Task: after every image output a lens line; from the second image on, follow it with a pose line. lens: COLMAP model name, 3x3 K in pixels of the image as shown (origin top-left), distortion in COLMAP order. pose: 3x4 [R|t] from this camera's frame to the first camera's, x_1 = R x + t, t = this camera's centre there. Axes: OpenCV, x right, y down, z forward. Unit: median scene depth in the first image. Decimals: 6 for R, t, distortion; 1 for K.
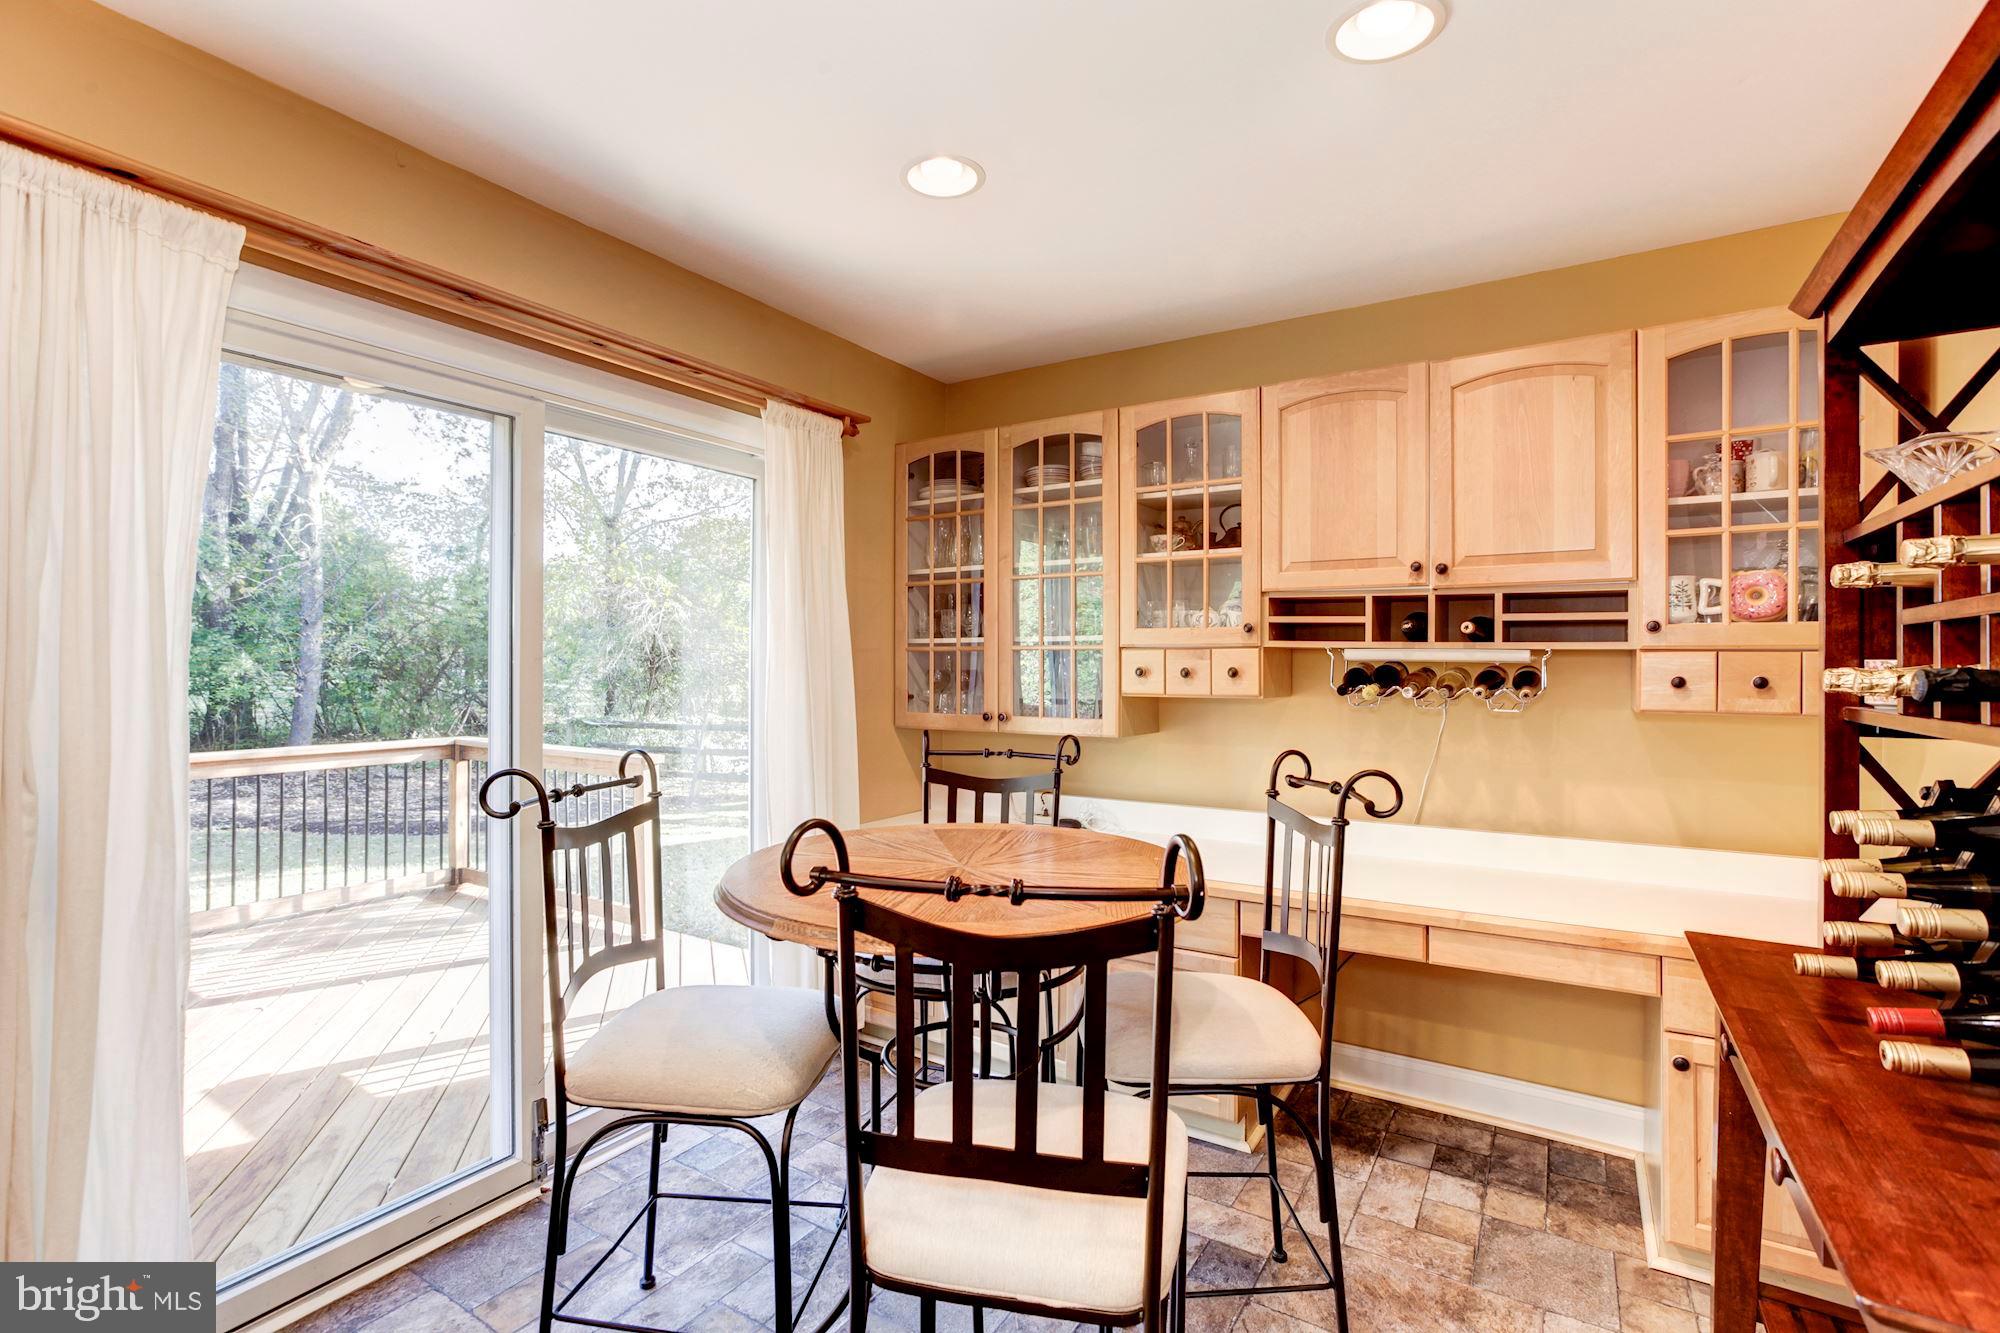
lens RADIAL K [[921.5, 0, 990.0], [0, 921.5, 660.2], [0, 0, 1]] dist [-0.041421, 0.015187]
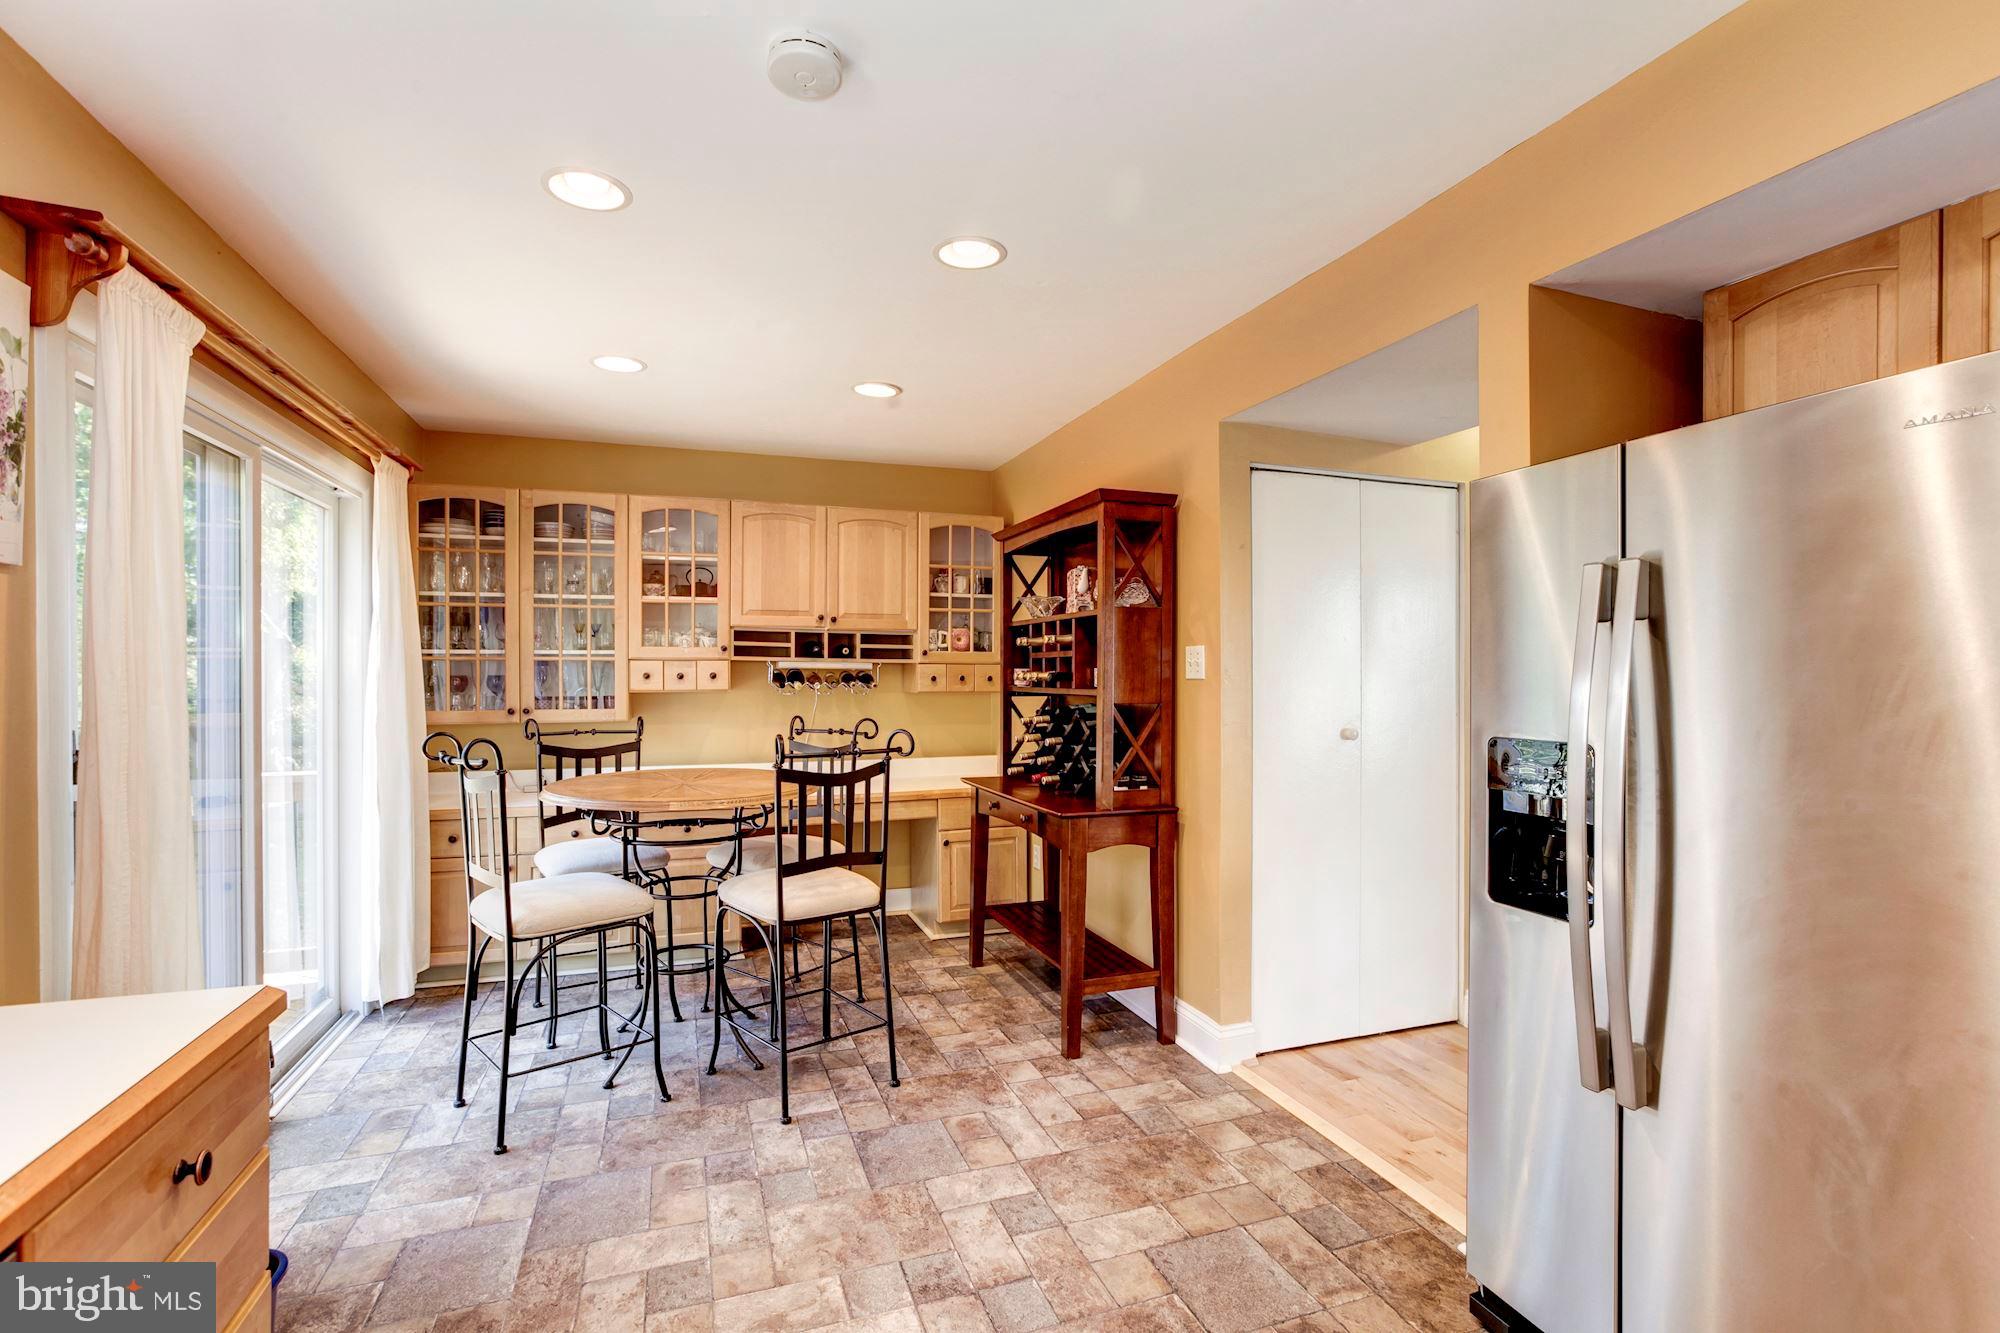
lens RADIAL K [[899.8, 0, 1008.5], [0, 899.8, 678.0], [0, 0, 1]] dist [-0.040963, 0.016828]
pose [[0.614636, -0.009277, 0.788757, -0.720060], [-0.002534, 0.999902, 0.013735, -0.005790], [-0.788807, -0.010441, 0.614552, -0.410012]]
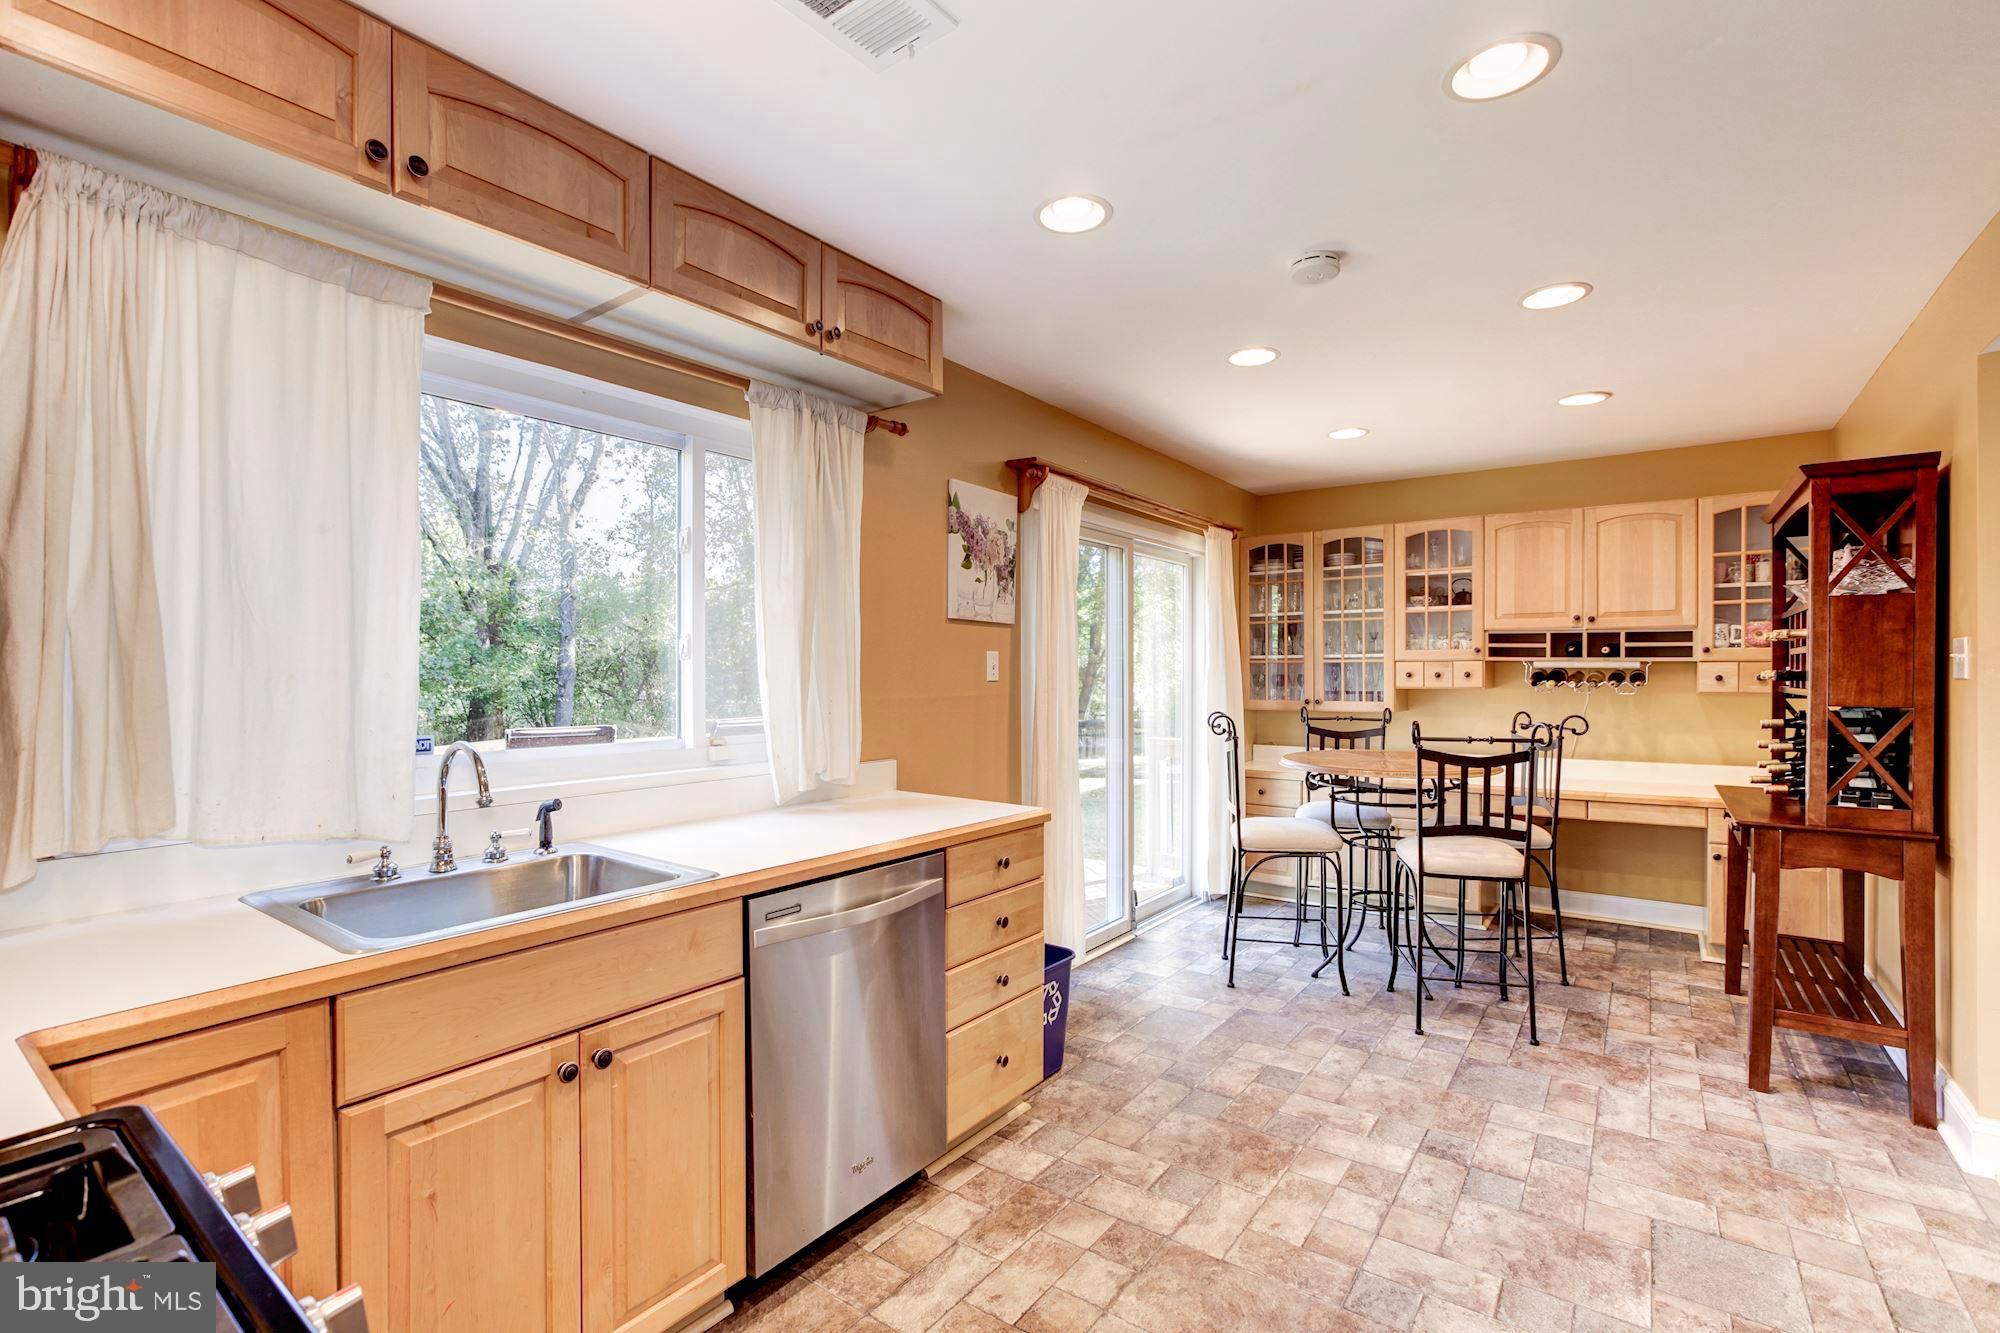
lens RADIAL K [[899.8, 0, 1008.5], [0, 899.8, 678.0], [0, 0, 1]] dist [-0.040963, 0.016828]
pose [[0.997885, -0.005804, -0.064743, -0.574926], [0.006610, 0.999903, 0.012240, -0.007931], [0.064666, -0.012642, 0.997827, -0.887425]]
